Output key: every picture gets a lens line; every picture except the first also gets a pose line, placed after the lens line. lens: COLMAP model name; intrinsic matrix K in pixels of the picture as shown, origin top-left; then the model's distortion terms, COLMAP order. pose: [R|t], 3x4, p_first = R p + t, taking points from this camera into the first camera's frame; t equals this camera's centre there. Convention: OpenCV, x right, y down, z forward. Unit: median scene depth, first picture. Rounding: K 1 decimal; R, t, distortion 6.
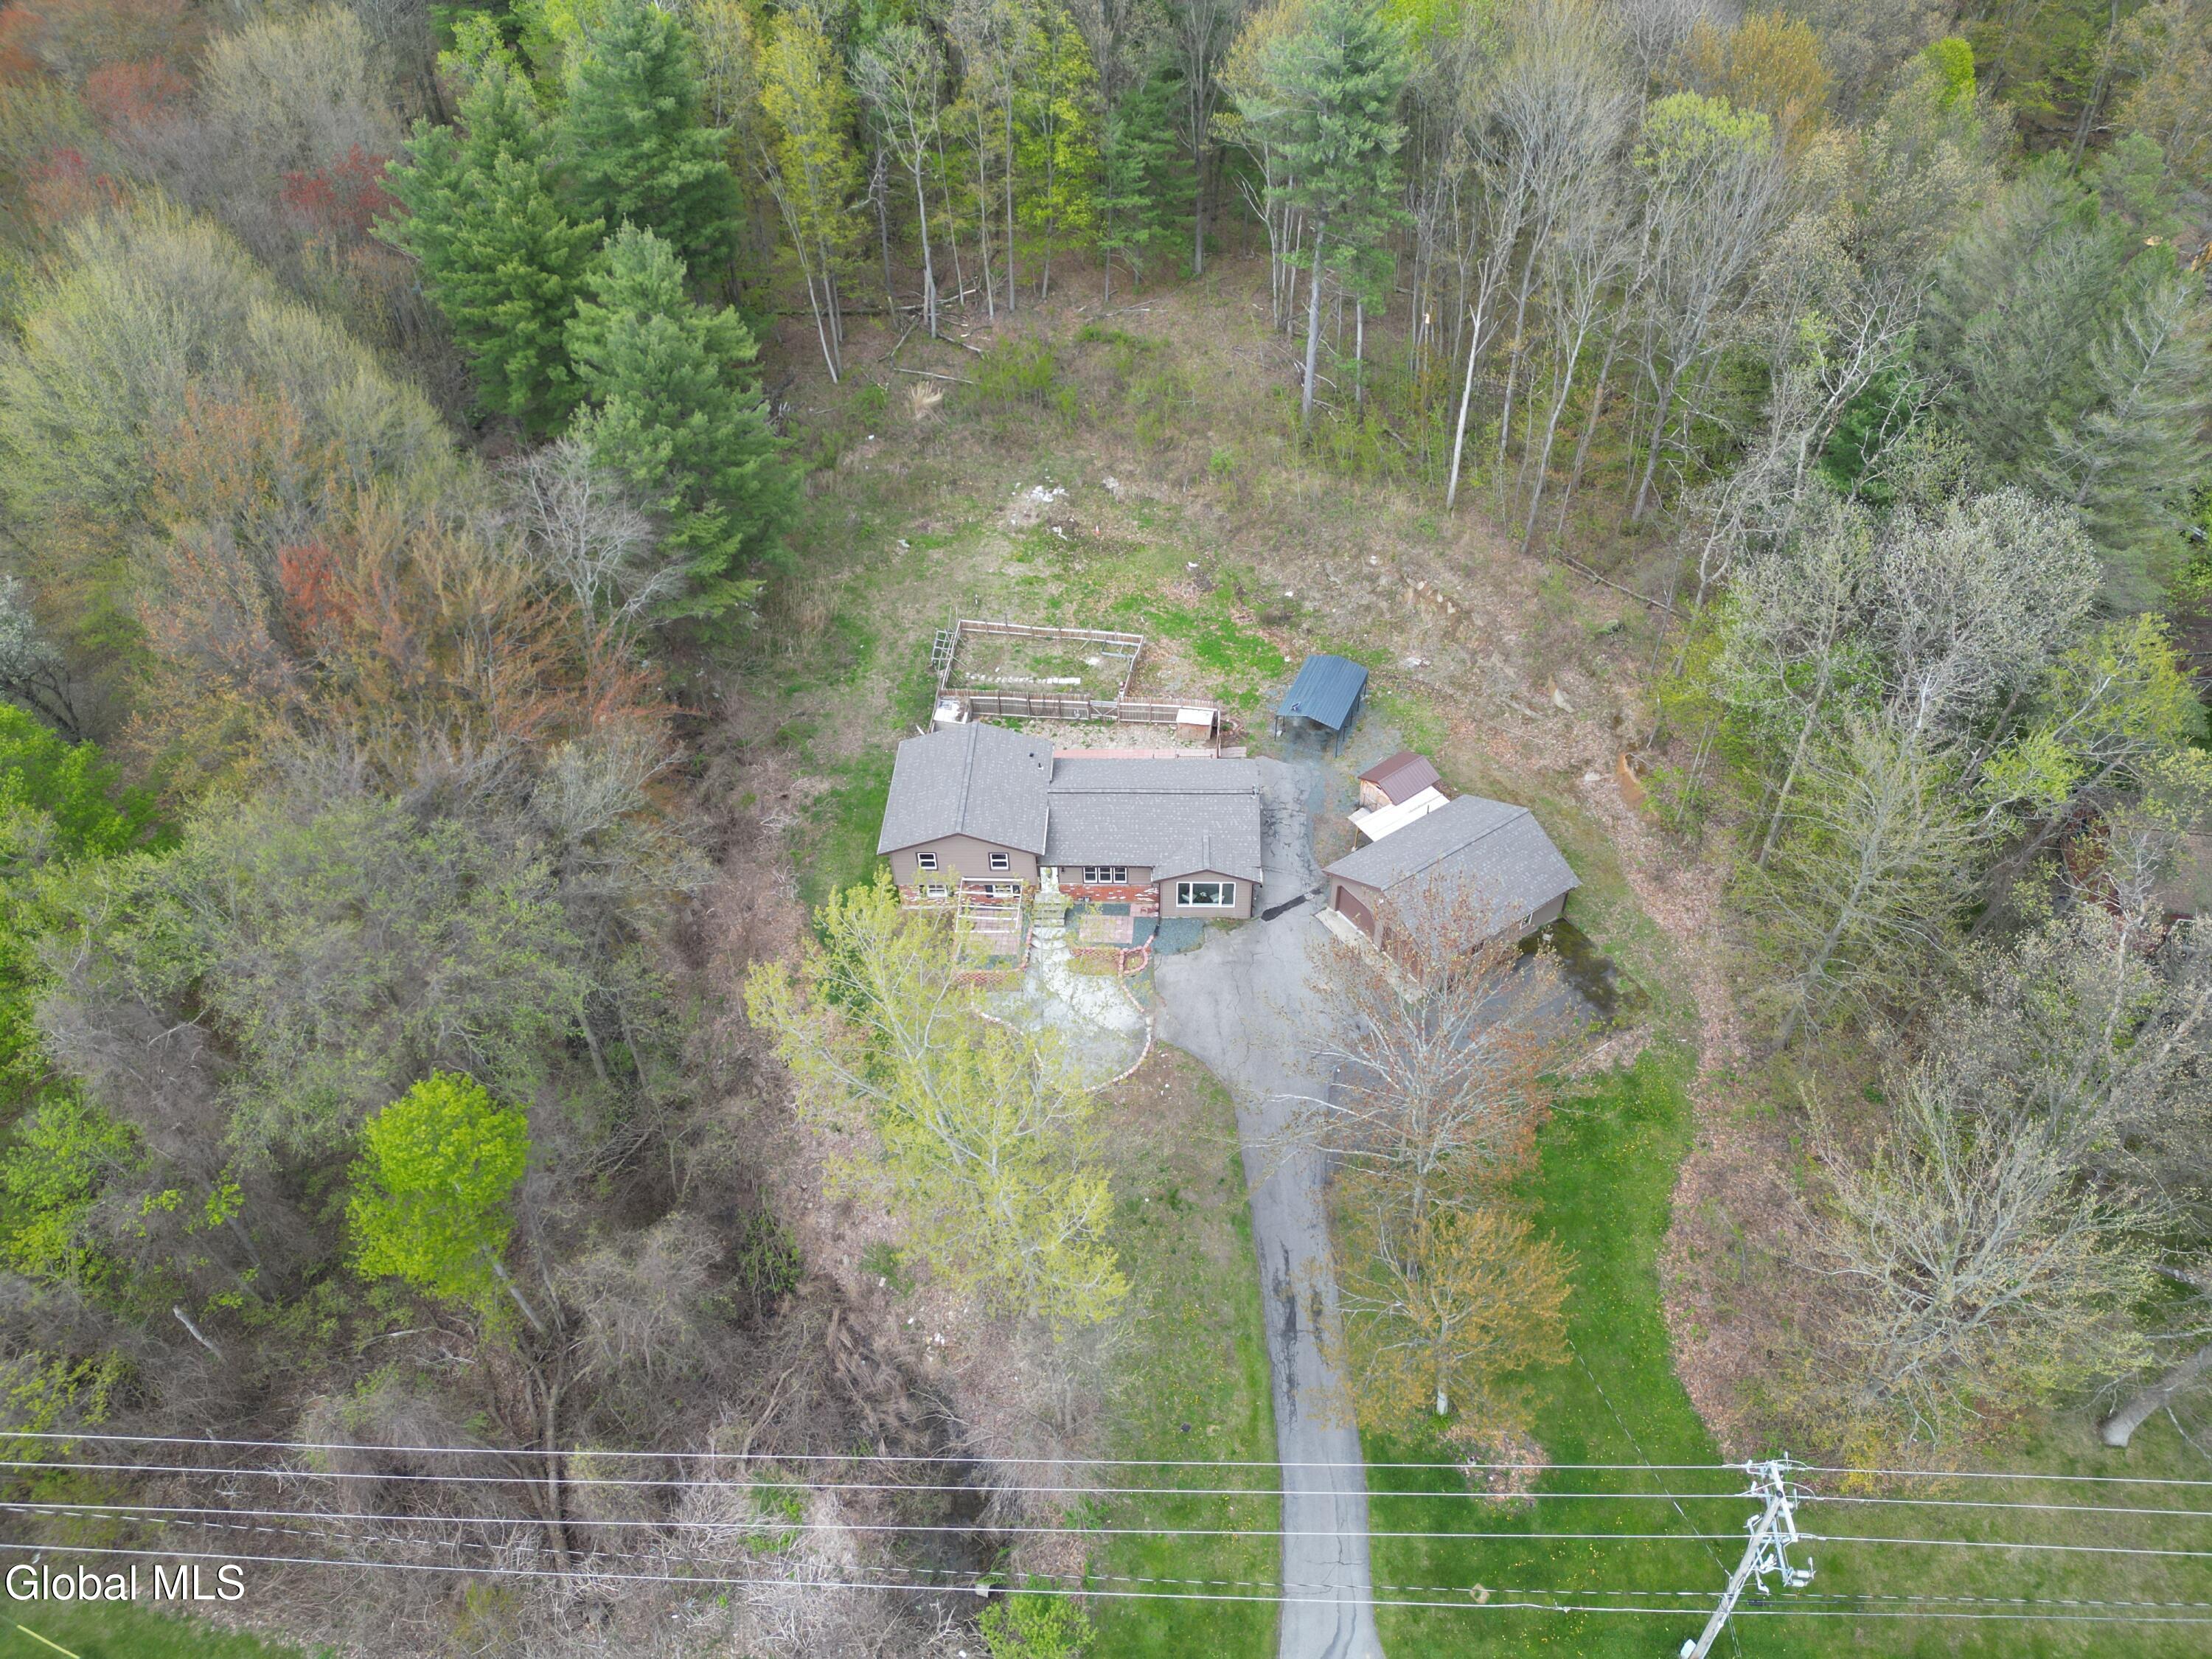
lens RADIAL K [[1542.4, 0, 1091.9], [0, 1542.4, 824.8], [0, 0, 1]] dist [0.075662, -0.058423]
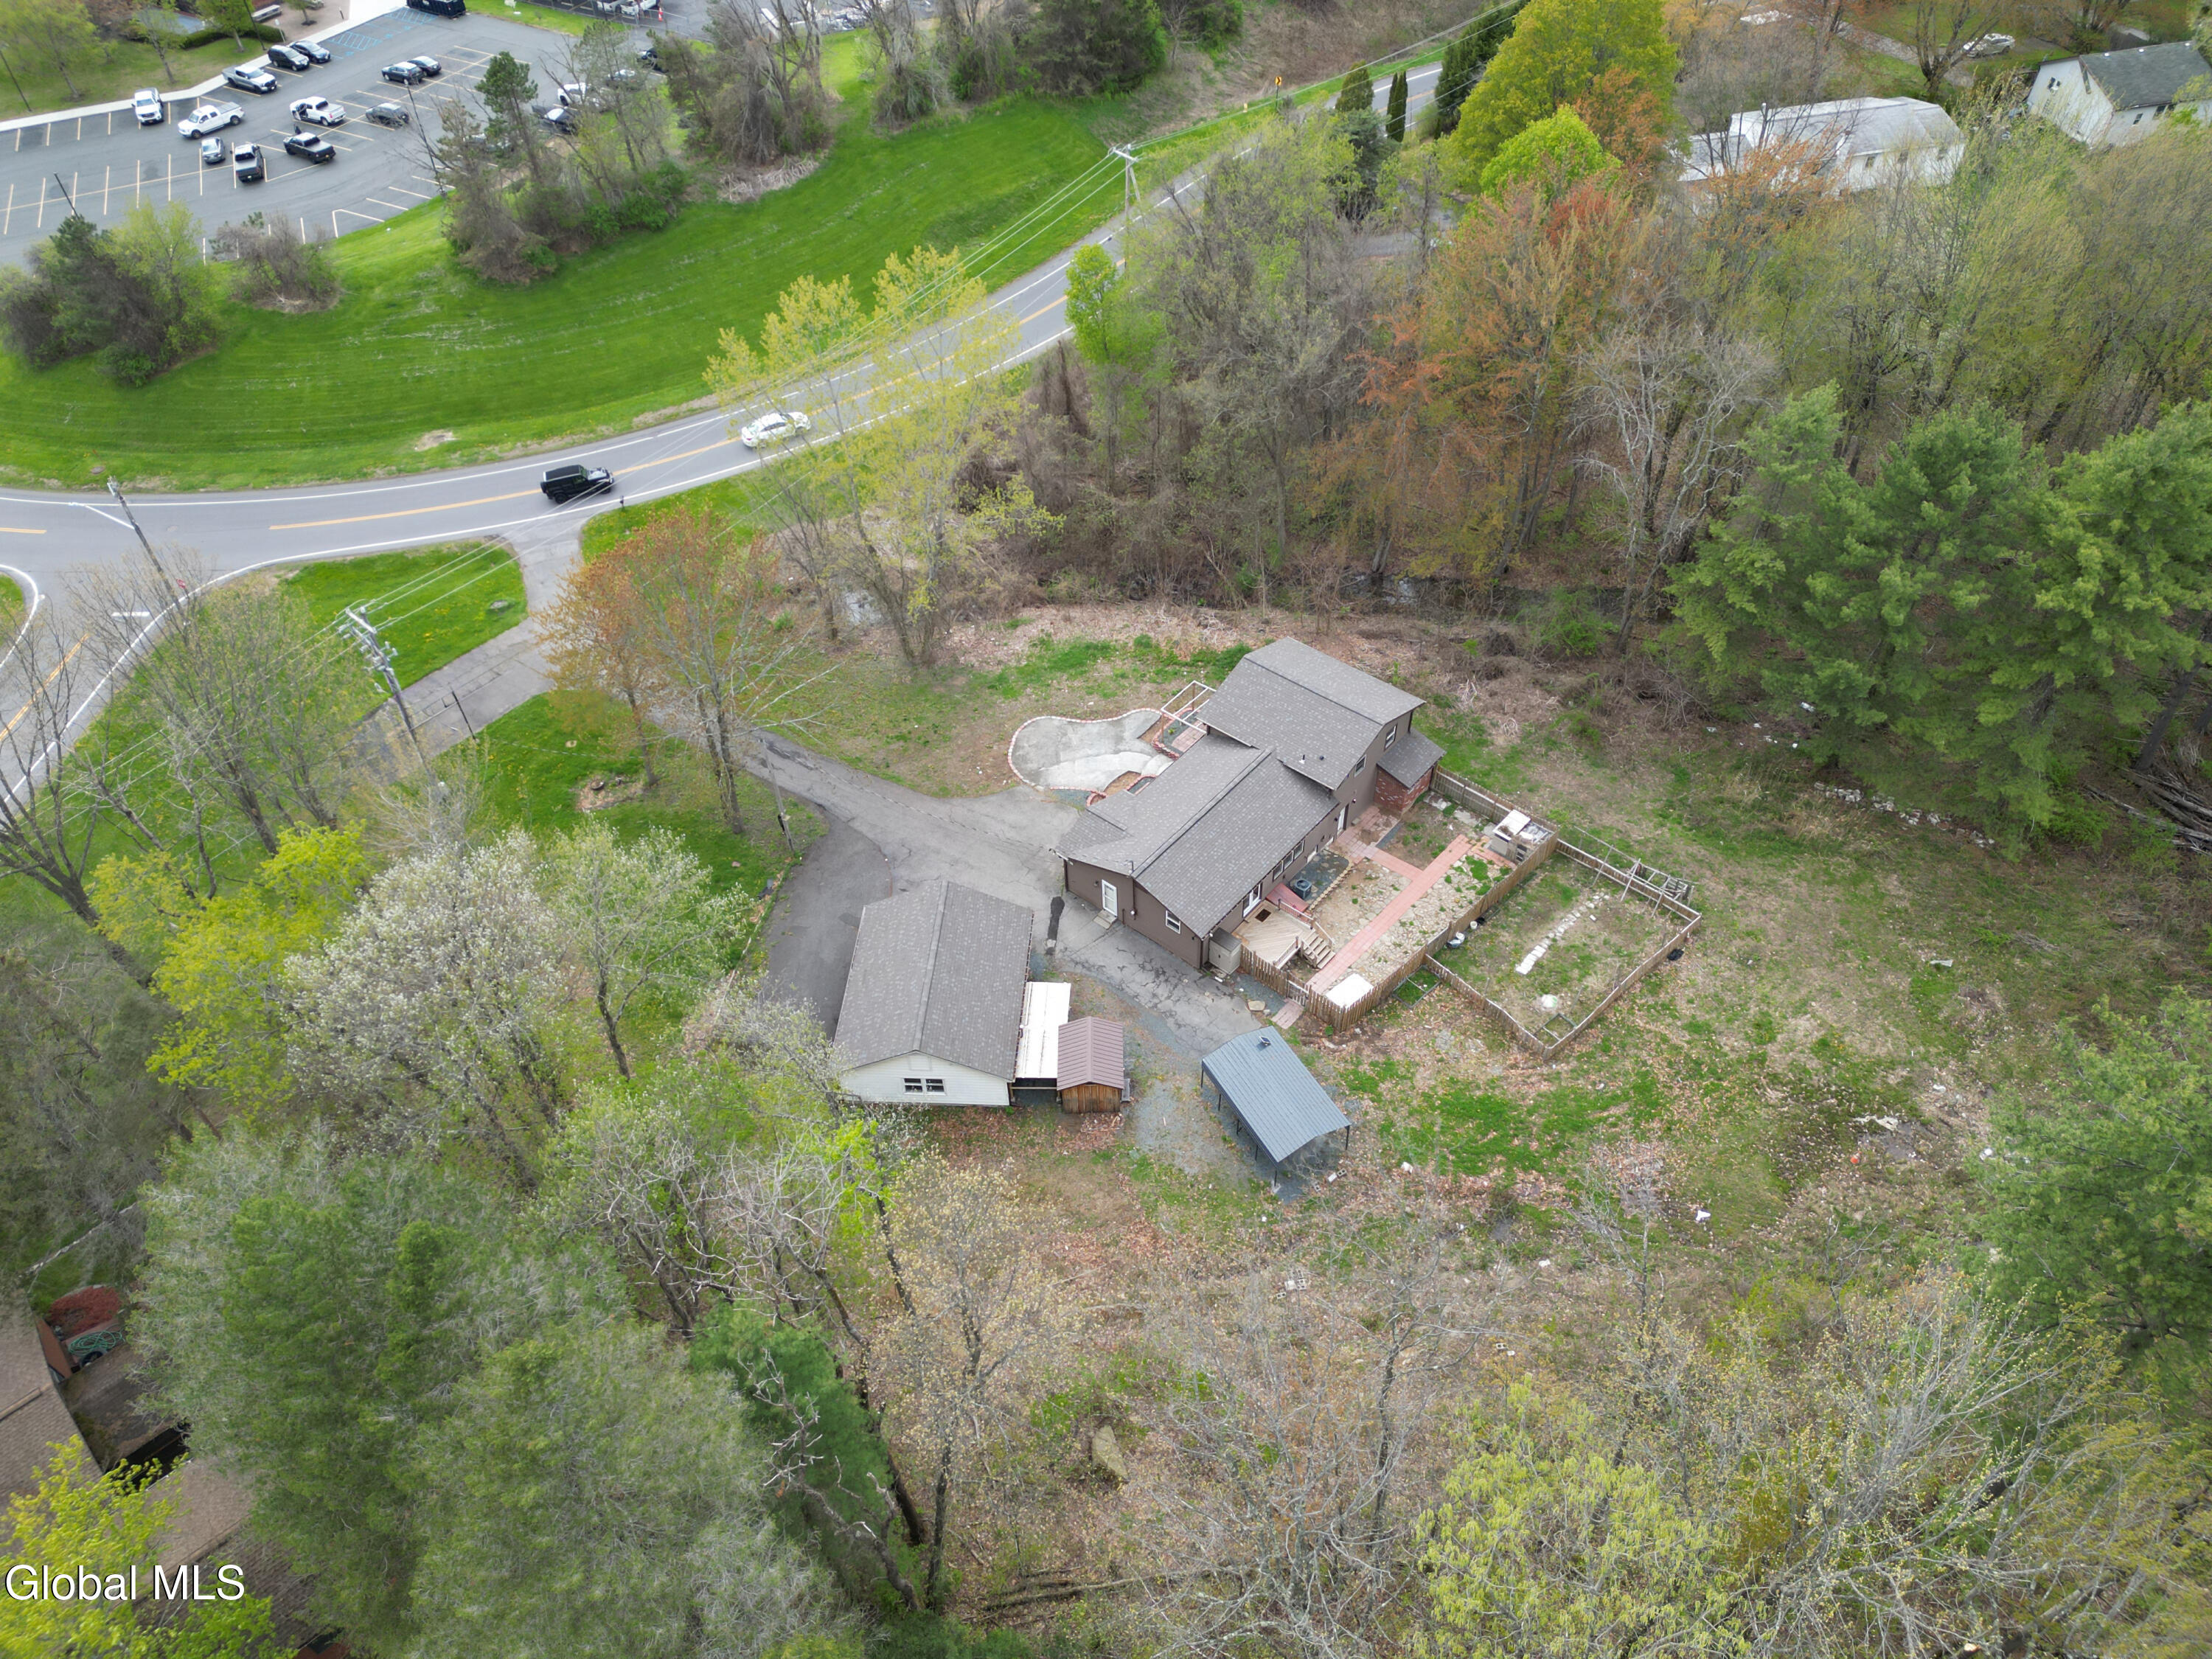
lens RADIAL K [[1542.4, 0, 1102.0], [0, 1542.4, 834.8], [0, 0, 1]] dist [0.075662, -0.058423]
pose [[-0.604455, 0.603445, -0.520084, 0.555513], [-0.521030, 0.194394, 0.831107, -0.742352], [0.602629, 0.773346, 0.196910, 0.766076]]
